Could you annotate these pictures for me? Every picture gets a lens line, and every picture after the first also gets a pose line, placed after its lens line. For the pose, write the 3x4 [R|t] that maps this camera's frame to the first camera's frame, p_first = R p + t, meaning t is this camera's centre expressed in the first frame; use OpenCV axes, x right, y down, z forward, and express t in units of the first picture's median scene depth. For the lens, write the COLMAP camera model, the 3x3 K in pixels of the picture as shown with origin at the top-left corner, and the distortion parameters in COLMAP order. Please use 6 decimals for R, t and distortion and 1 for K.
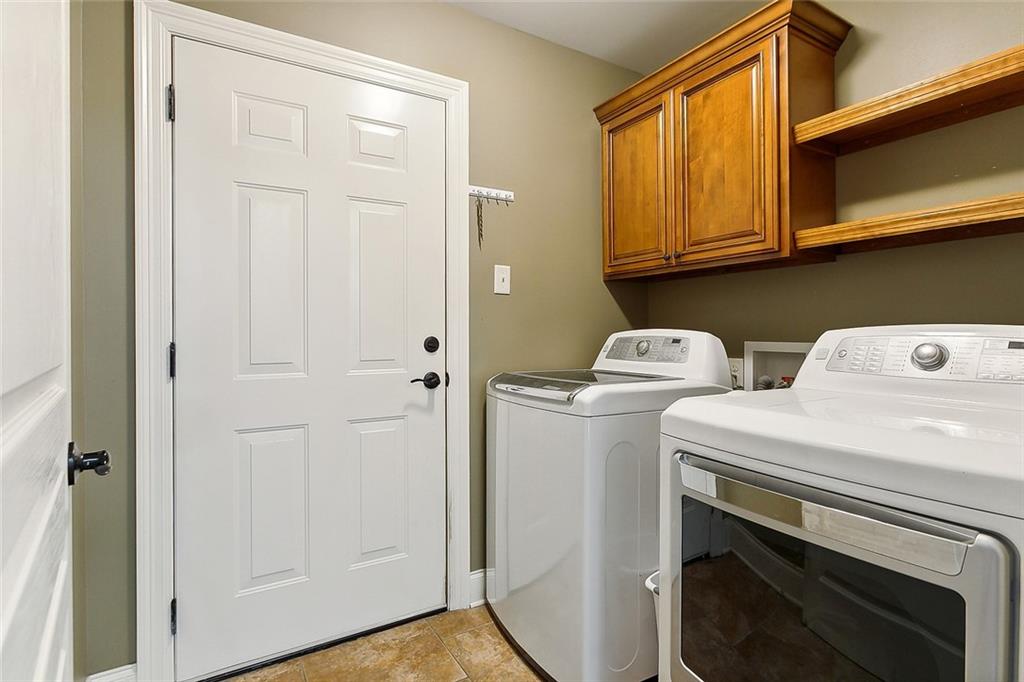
lens RADIAL K [[497.3, 0, 515.2], [0, 497.3, 336.4], [0, 0, 1]] dist [-0.005410, 0.003167]
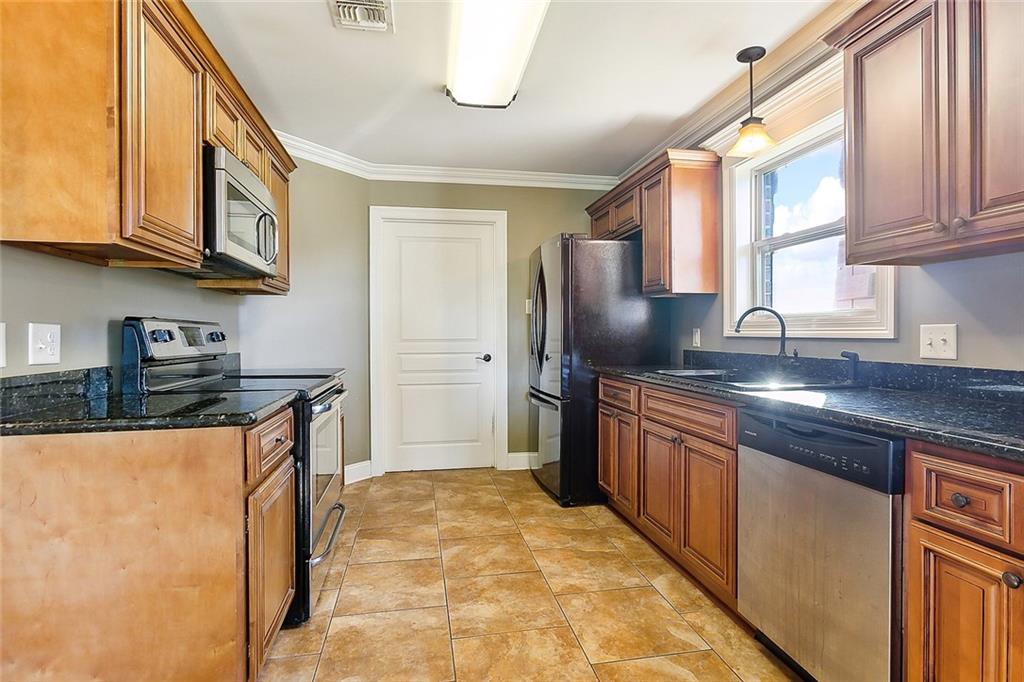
lens RADIAL K [[497.3, 0, 505.4], [0, 497.3, 338.0], [0, 0, 1]] dist [-0.005410, 0.003167]
pose [[0.939294, 0.002234, -0.343107, 0.505479], [0.000072, 0.999978, 0.006708, -0.007281], [0.343115, -0.006325, 0.939272, -0.773624]]
